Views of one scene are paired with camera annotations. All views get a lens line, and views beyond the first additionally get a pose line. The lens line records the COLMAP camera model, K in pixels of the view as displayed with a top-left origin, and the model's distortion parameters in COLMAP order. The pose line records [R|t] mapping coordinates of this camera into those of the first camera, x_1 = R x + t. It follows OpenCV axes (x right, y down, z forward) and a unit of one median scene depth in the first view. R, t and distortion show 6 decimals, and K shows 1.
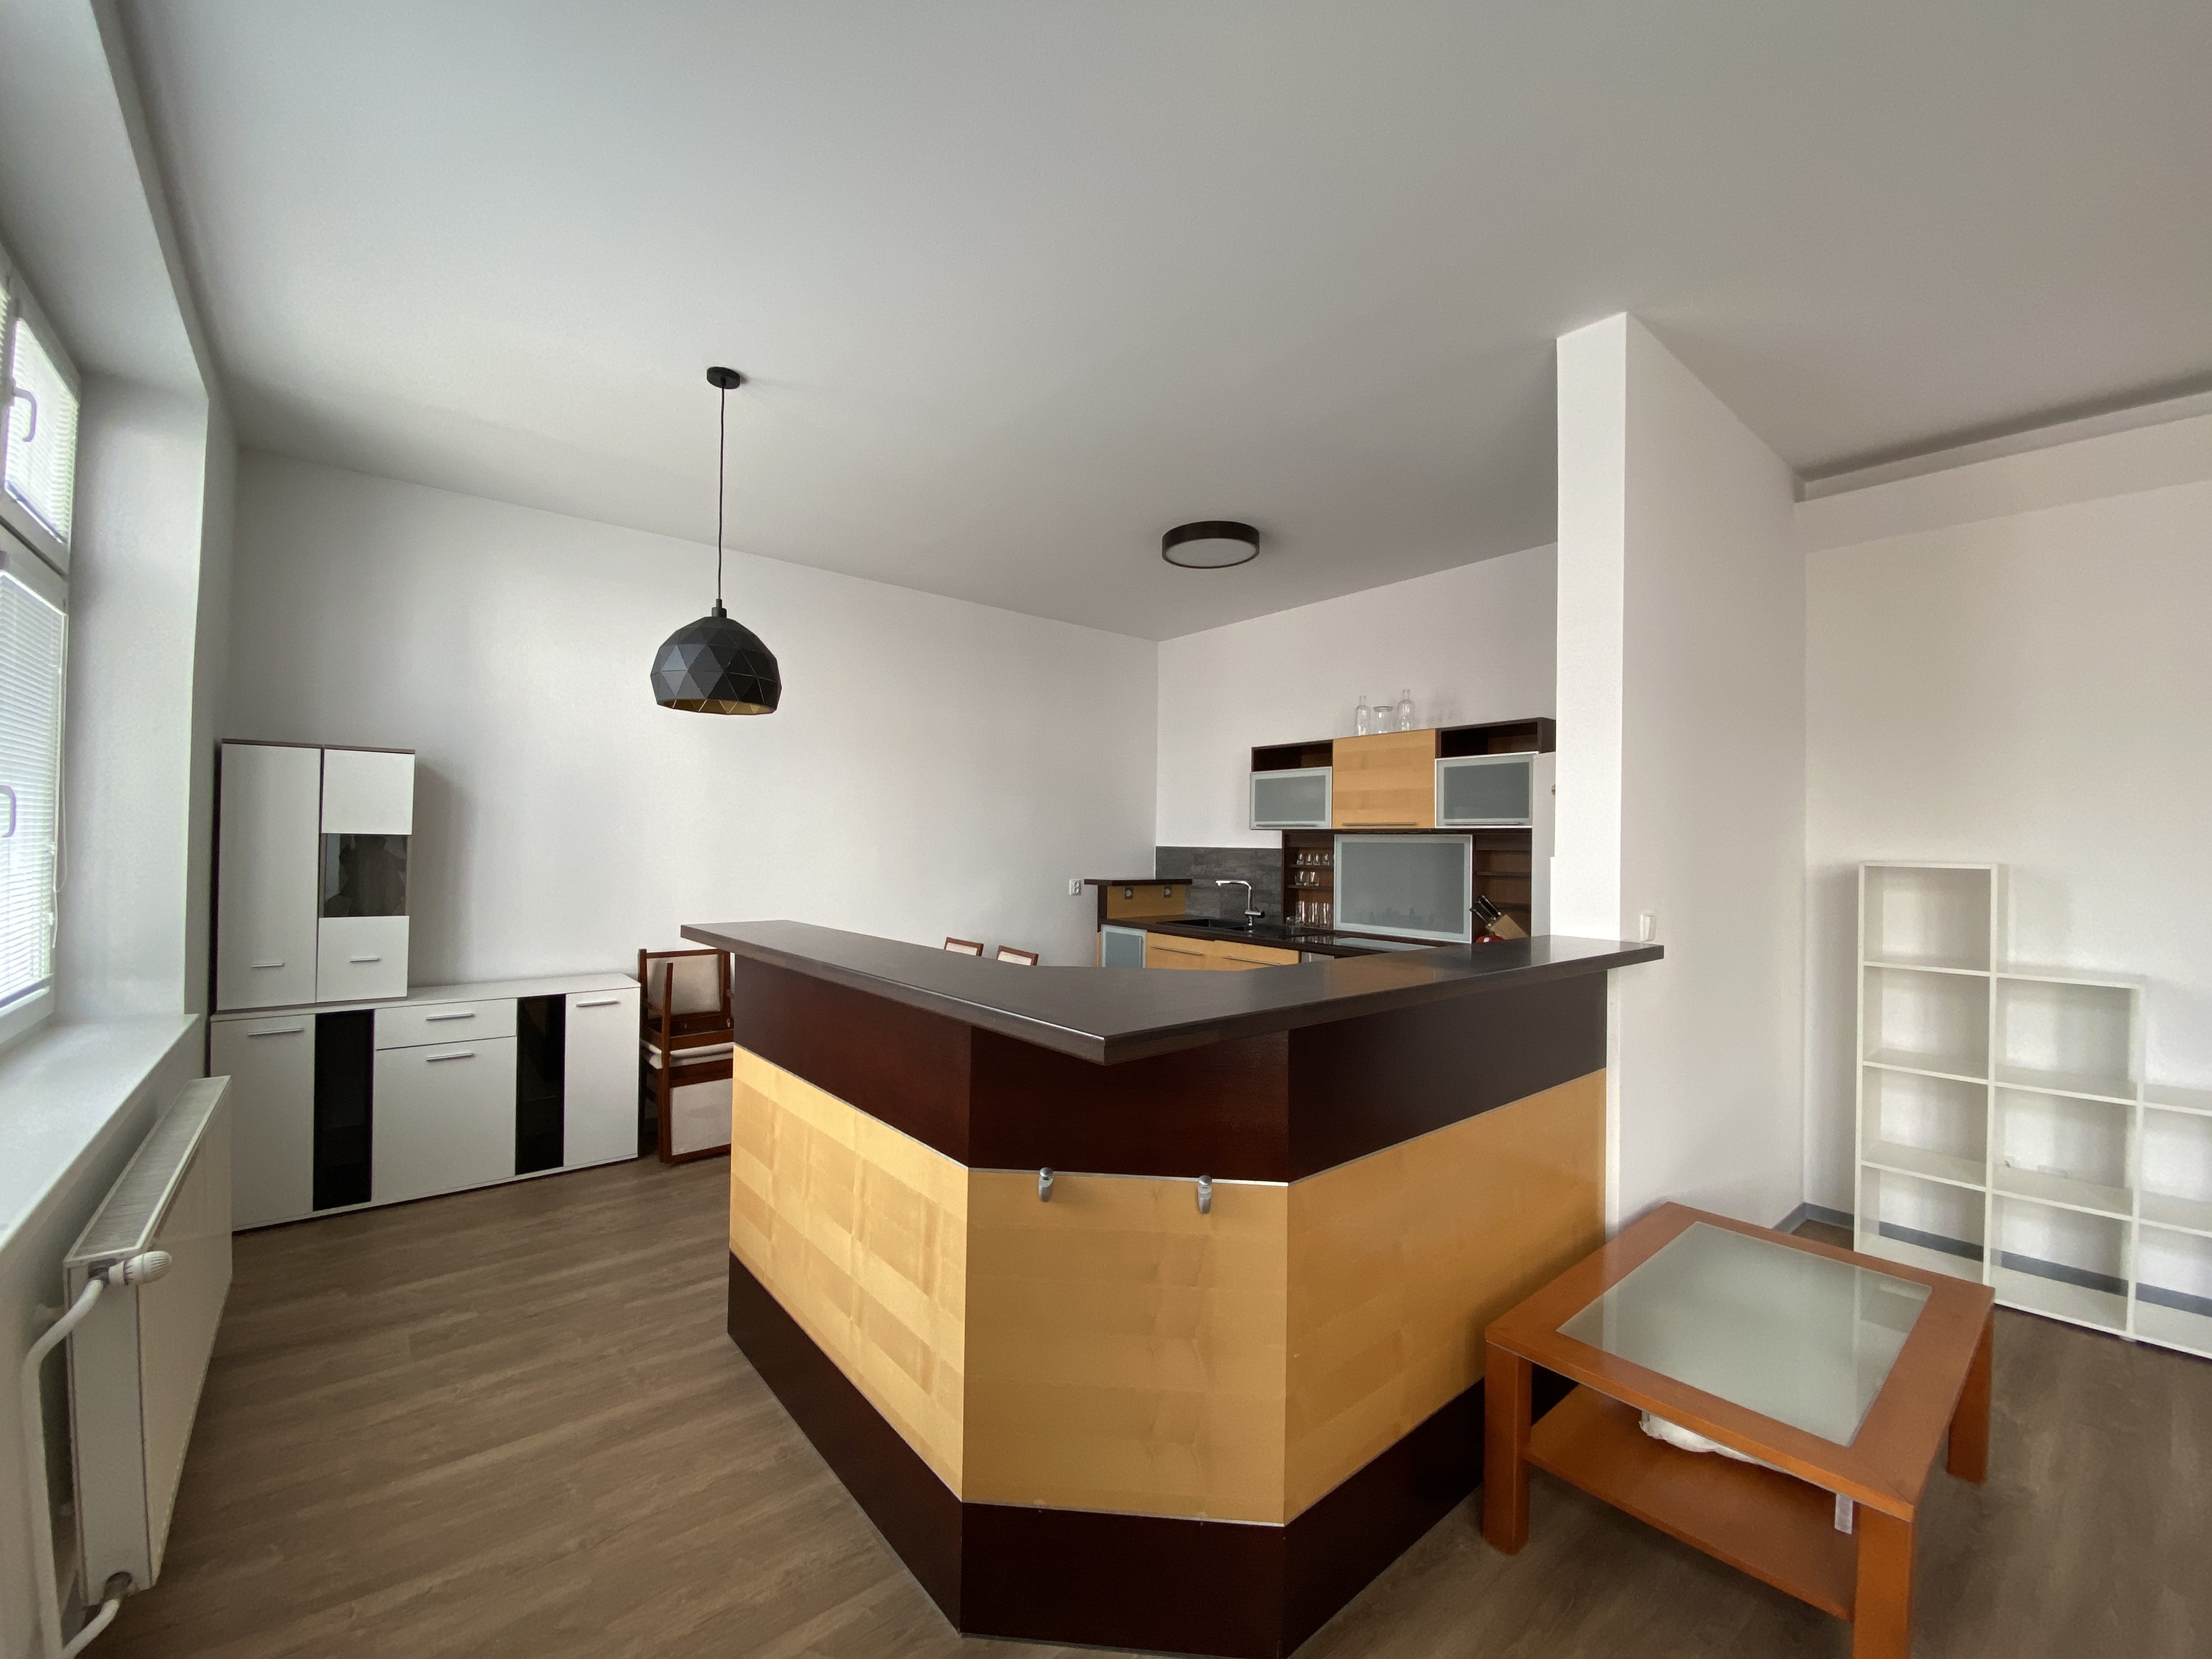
lens RADIAL K [[871.6, 0, 1106.0], [0, 871.6, 829.5], [0, 0, 1]] dist [0.001564, 0.000116]
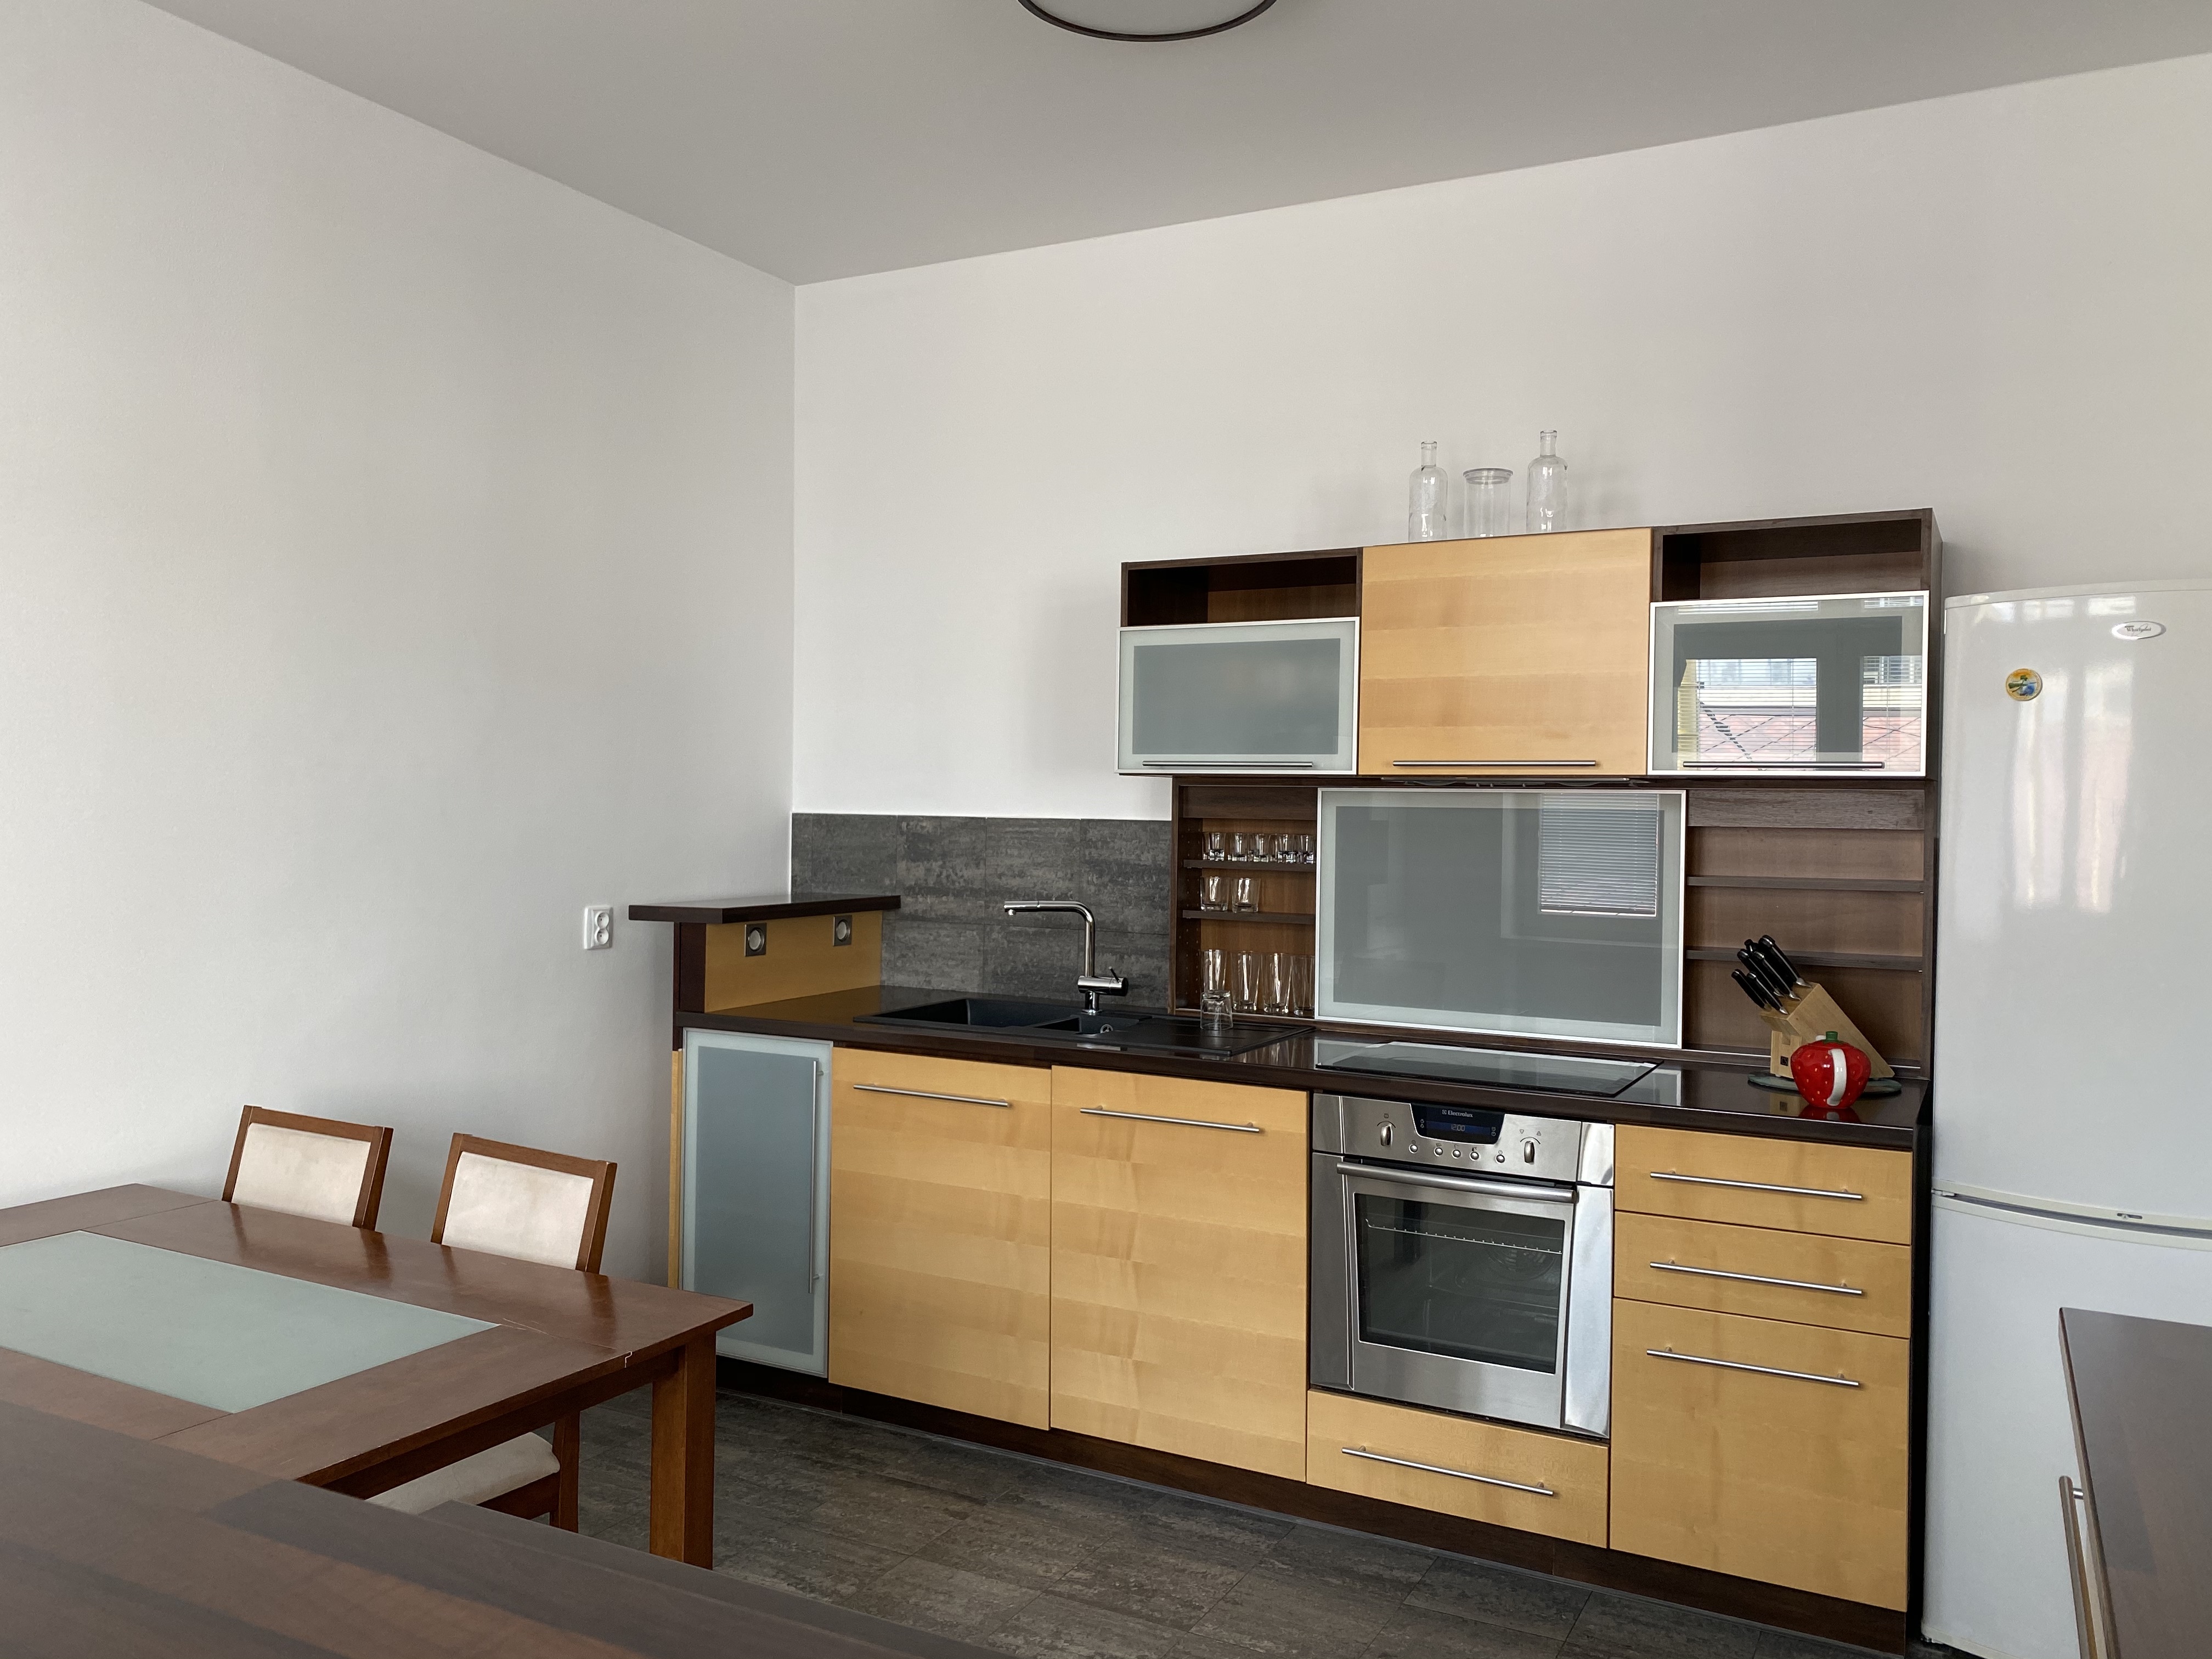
lens RADIAL K [[1663.0, 0, 1106.0], [0, 1663.0, 829.5], [0, 0, 1]] dist [0.059977, -0.061844]
pose [[0.924006, -0.009845, 0.382252, -0.120515], [-0.005244, 0.999248, 0.038412, -0.003838], [-0.382343, -0.037497, 0.923259, 0.301954]]
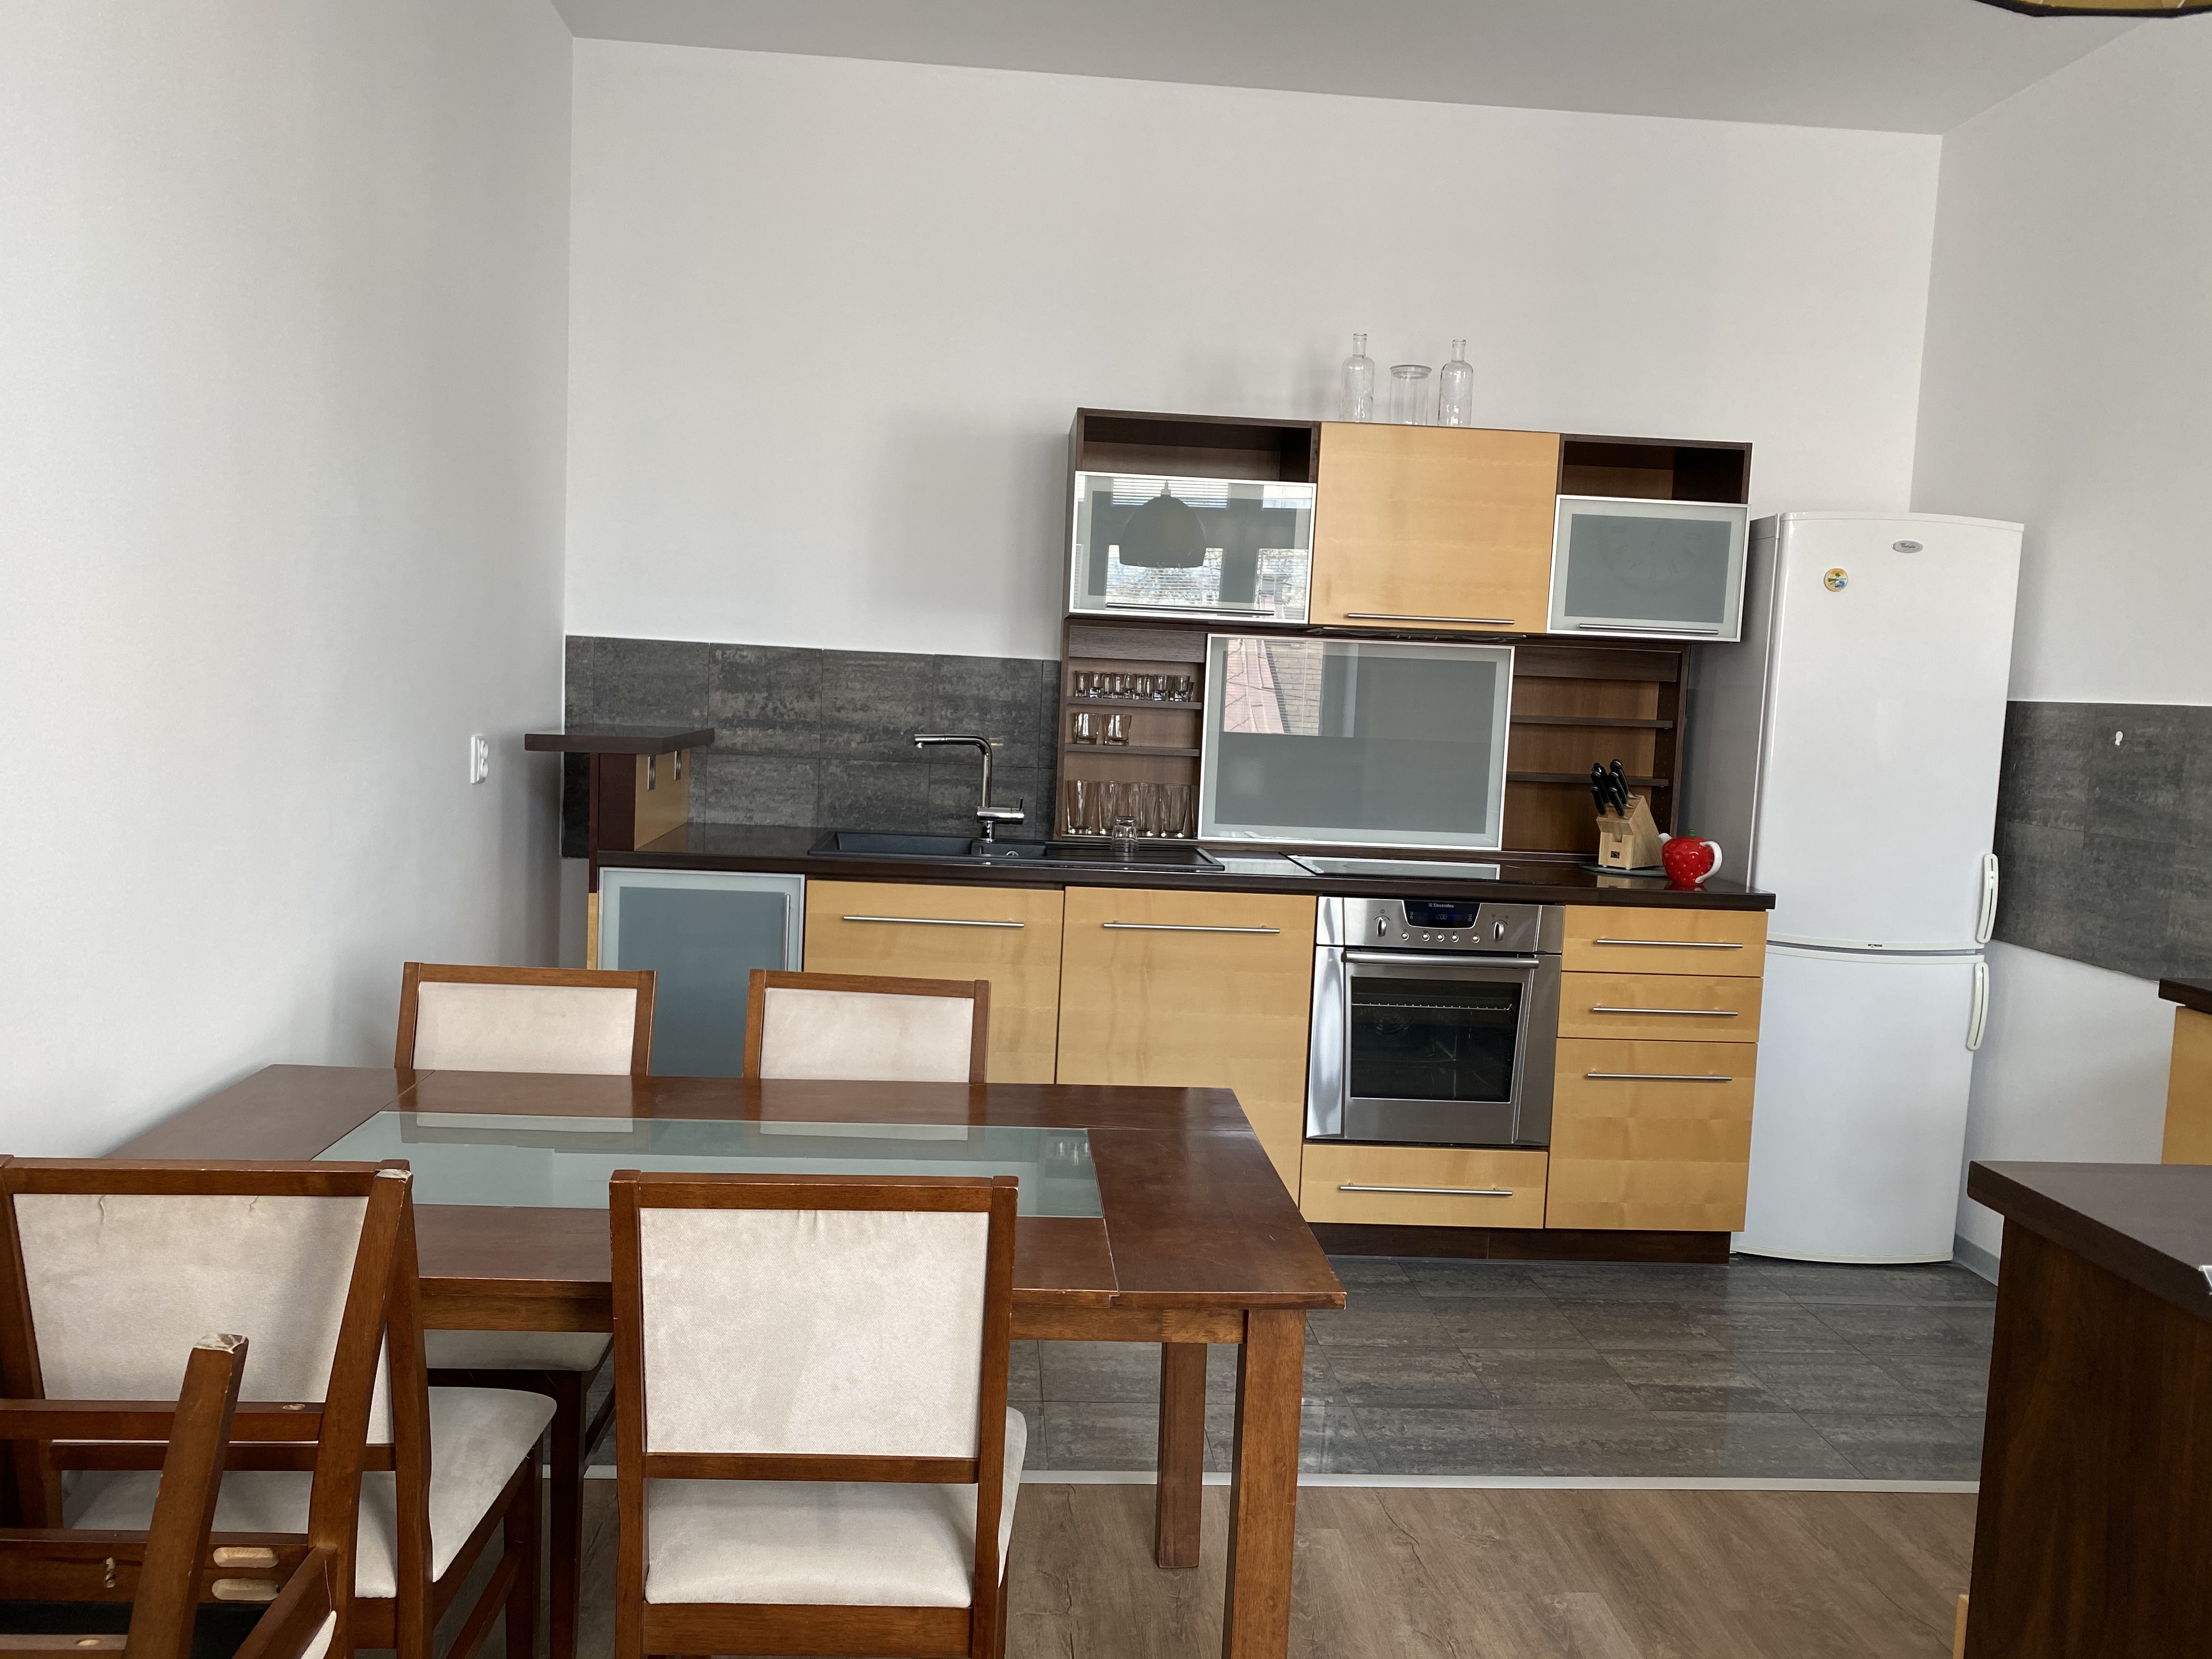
lens RADIAL K [[1663.0, 0, 1106.0], [0, 1663.0, 829.5], [0, 0, 1]] dist [0.059977, -0.061844]
pose [[0.580052, -0.062619, 0.812169, -0.454555], [-0.049277, 0.992518, 0.111717, 0.012469], [-0.813088, -0.104823, 0.572626, 0.507788]]
